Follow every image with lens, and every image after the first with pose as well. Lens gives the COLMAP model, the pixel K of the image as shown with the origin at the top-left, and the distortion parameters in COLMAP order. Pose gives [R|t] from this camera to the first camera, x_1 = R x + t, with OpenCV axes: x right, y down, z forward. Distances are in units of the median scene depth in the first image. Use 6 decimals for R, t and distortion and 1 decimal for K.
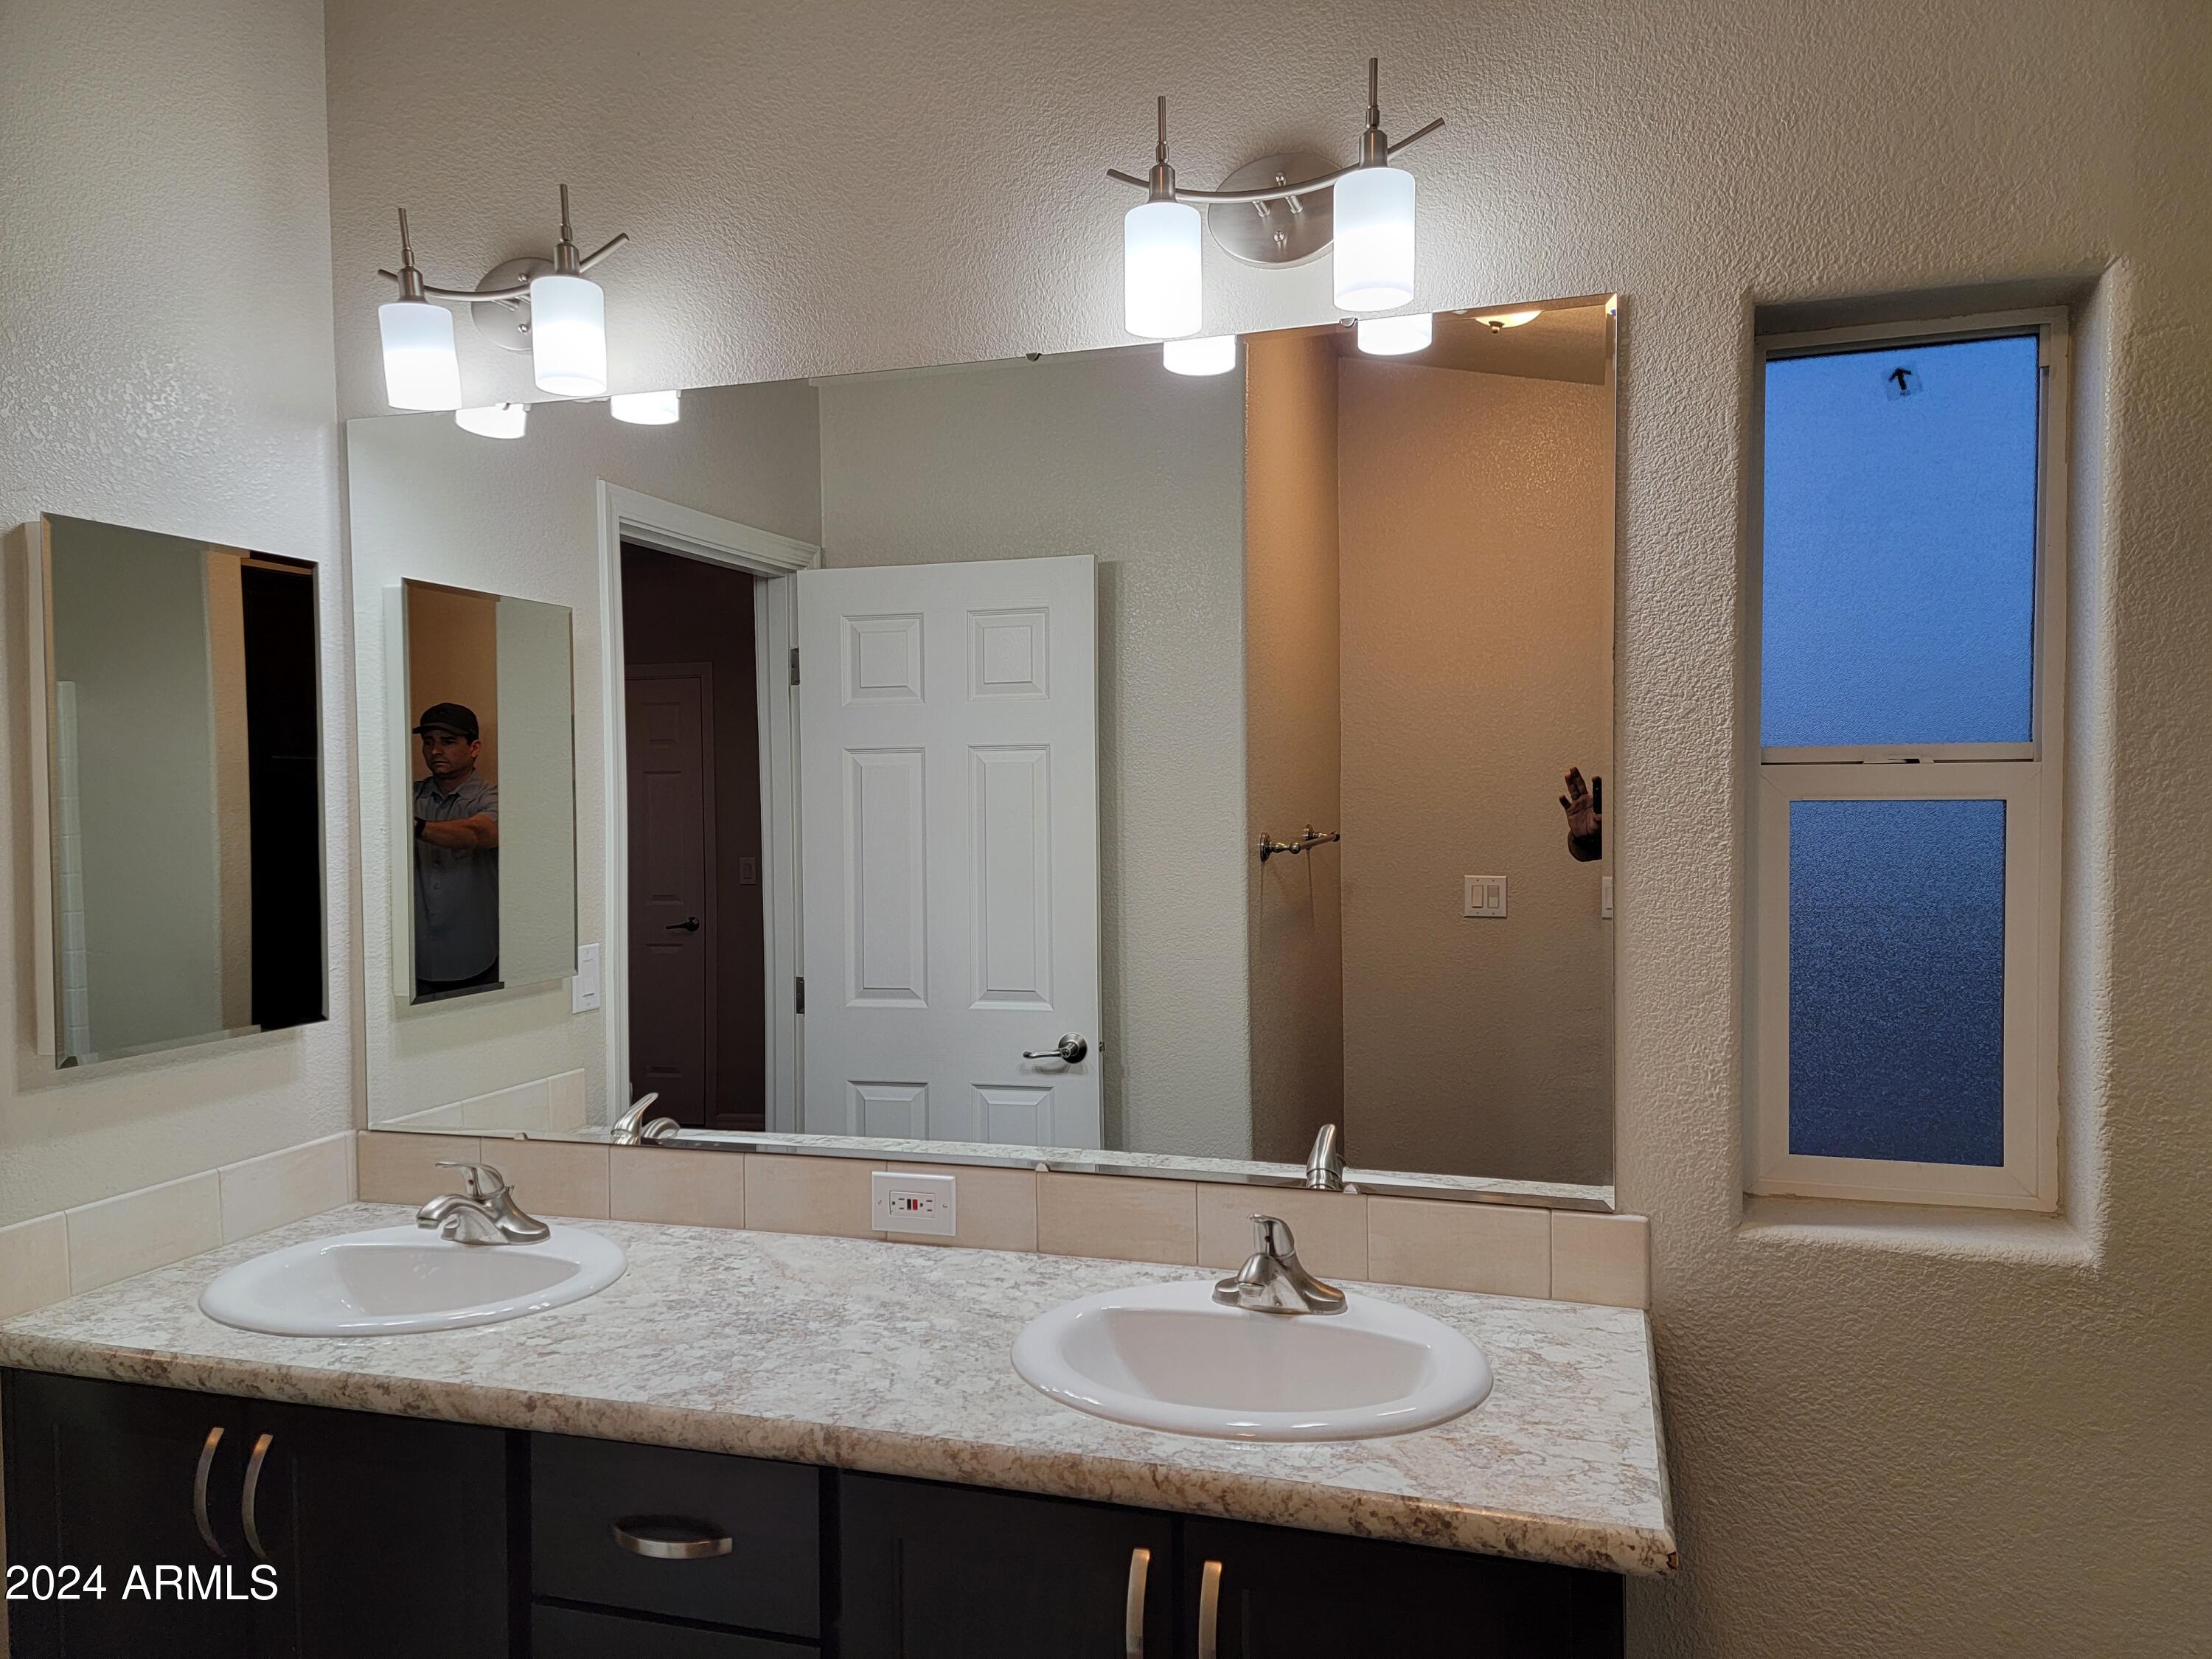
lens RADIAL K [[1529.9, 0, 1109.9], [0, 1529.9, 834.2], [0, 0, 1]] dist [0.074406, -0.056470]
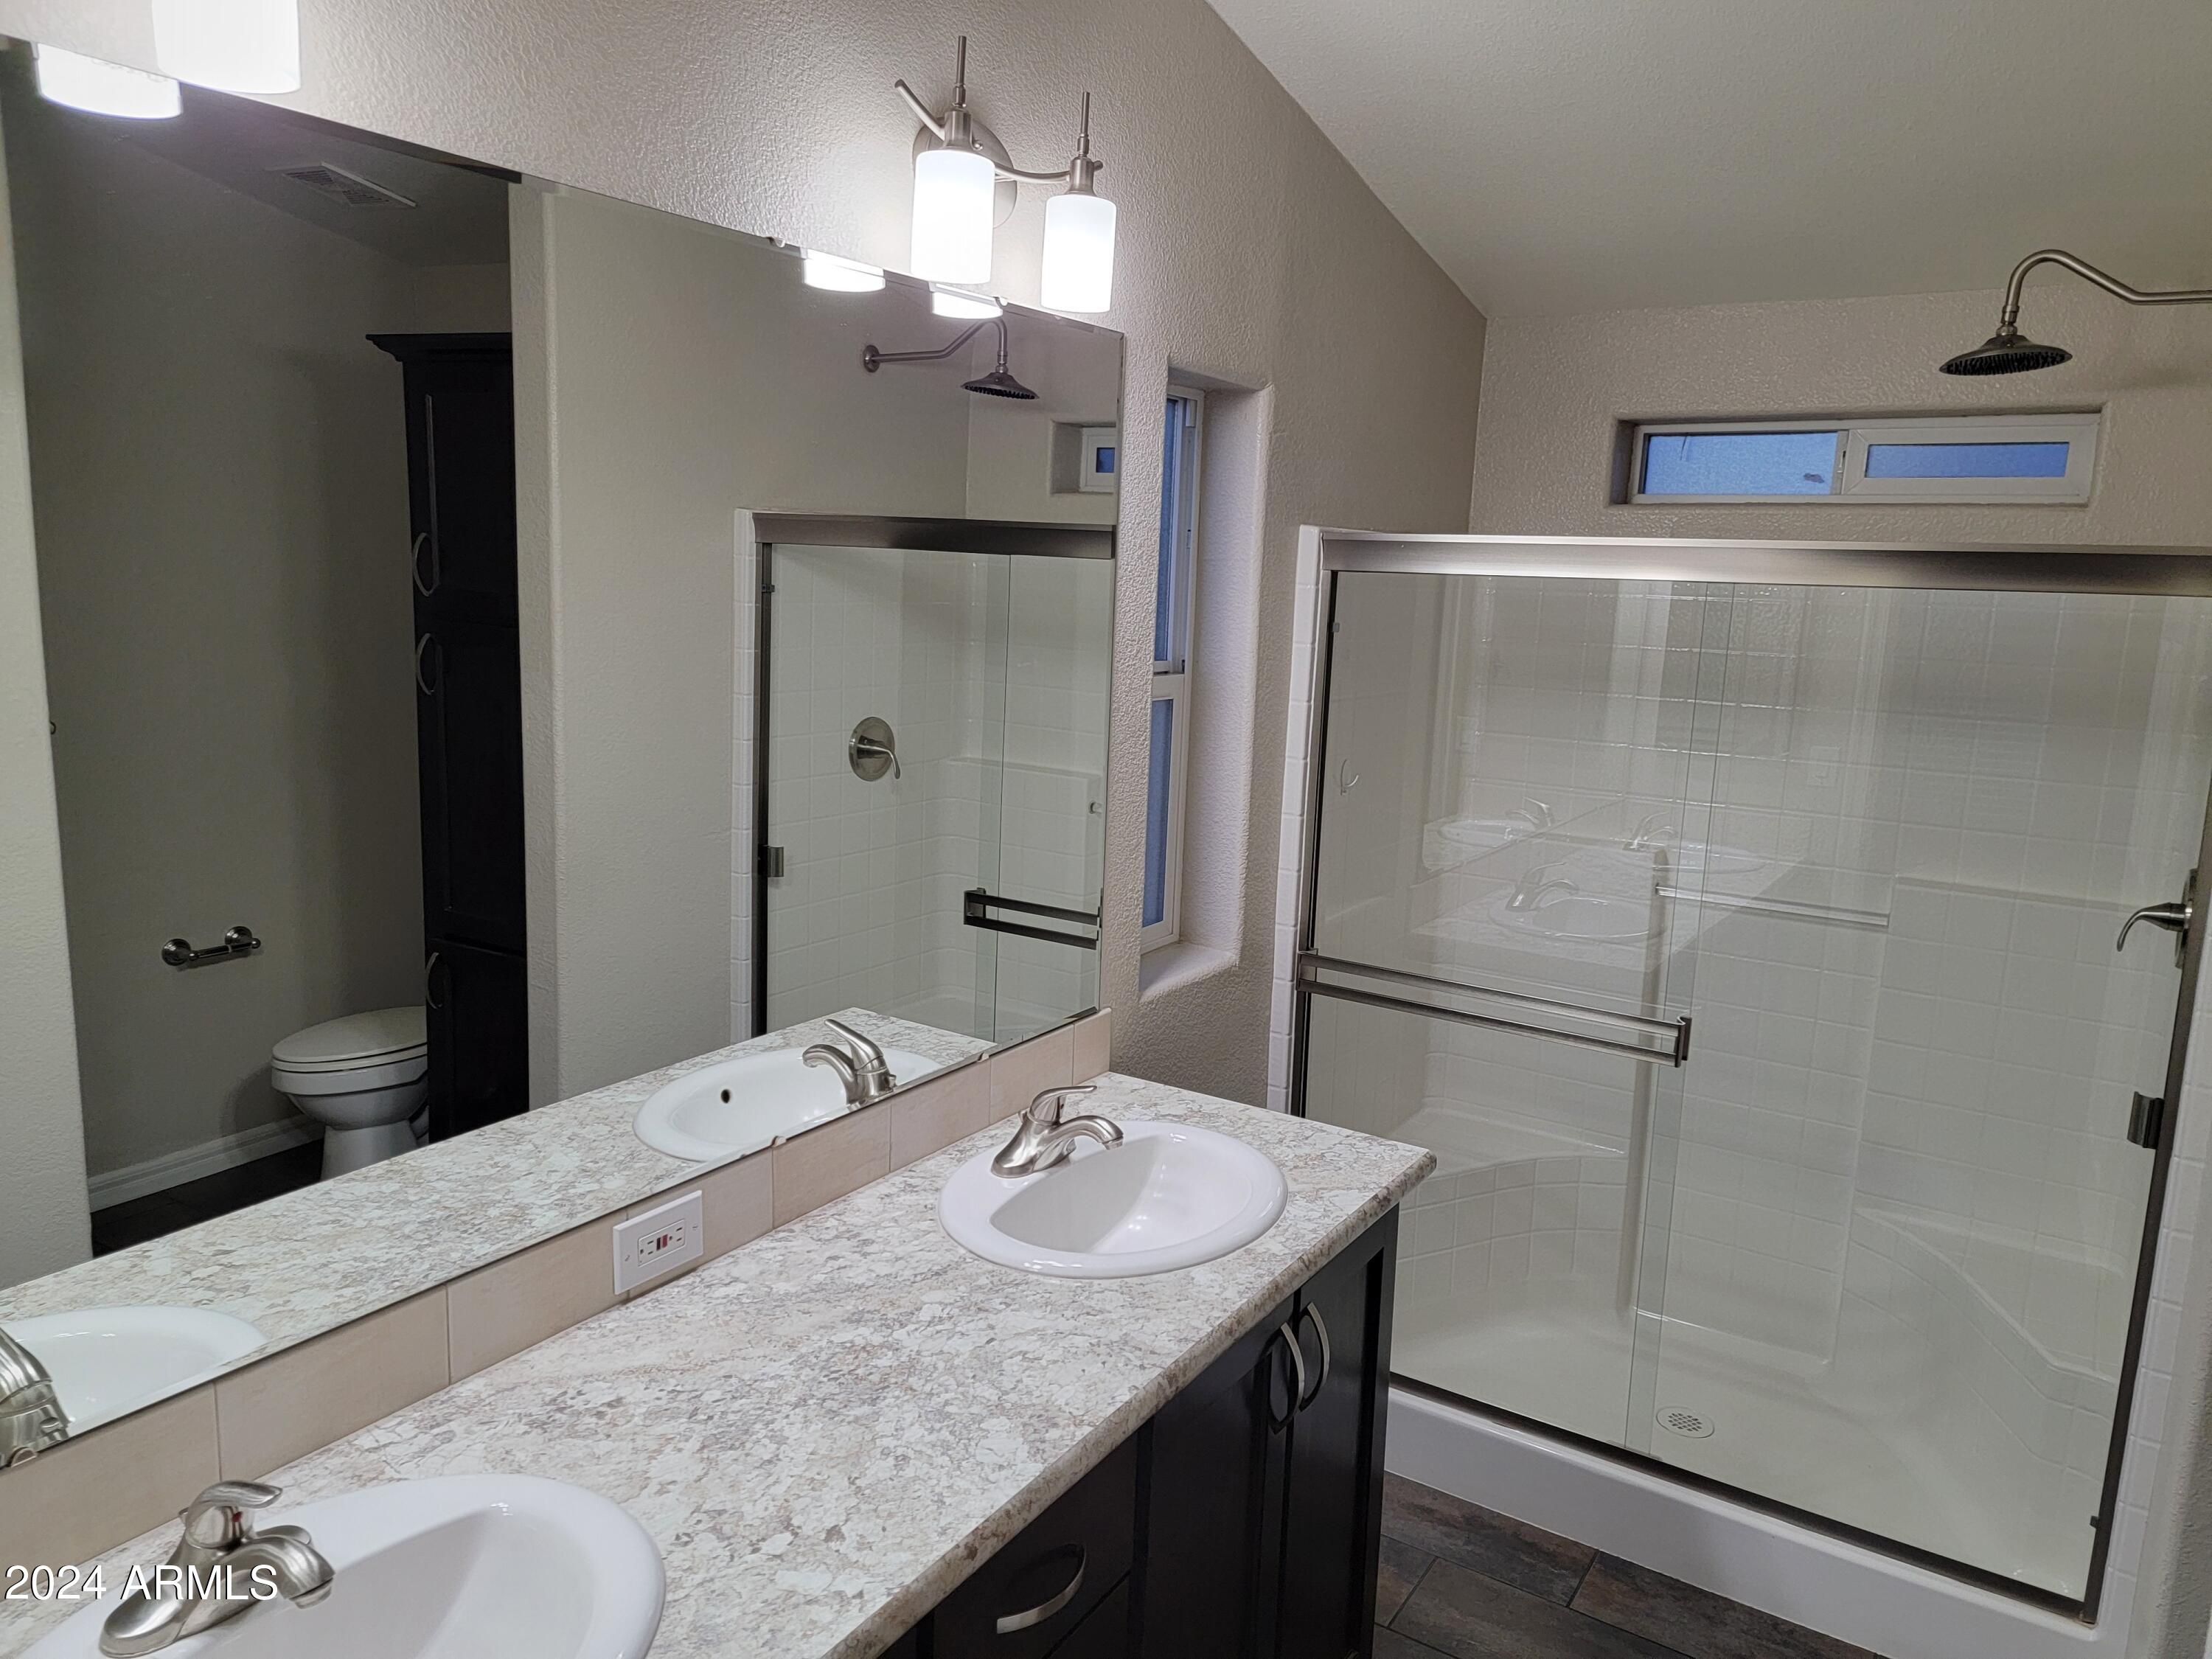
lens RADIAL K [[1529.9, 0, 1106.3], [0, 1529.9, 825.0], [0, 0, 1]] dist [0.074406, -0.056470]
pose [[0.267005, -0.146365, 0.952516, -0.932599], [-0.006826, 0.988087, 0.153744, -0.130657], [-0.963671, -0.047553, 0.262825, 0.616368]]
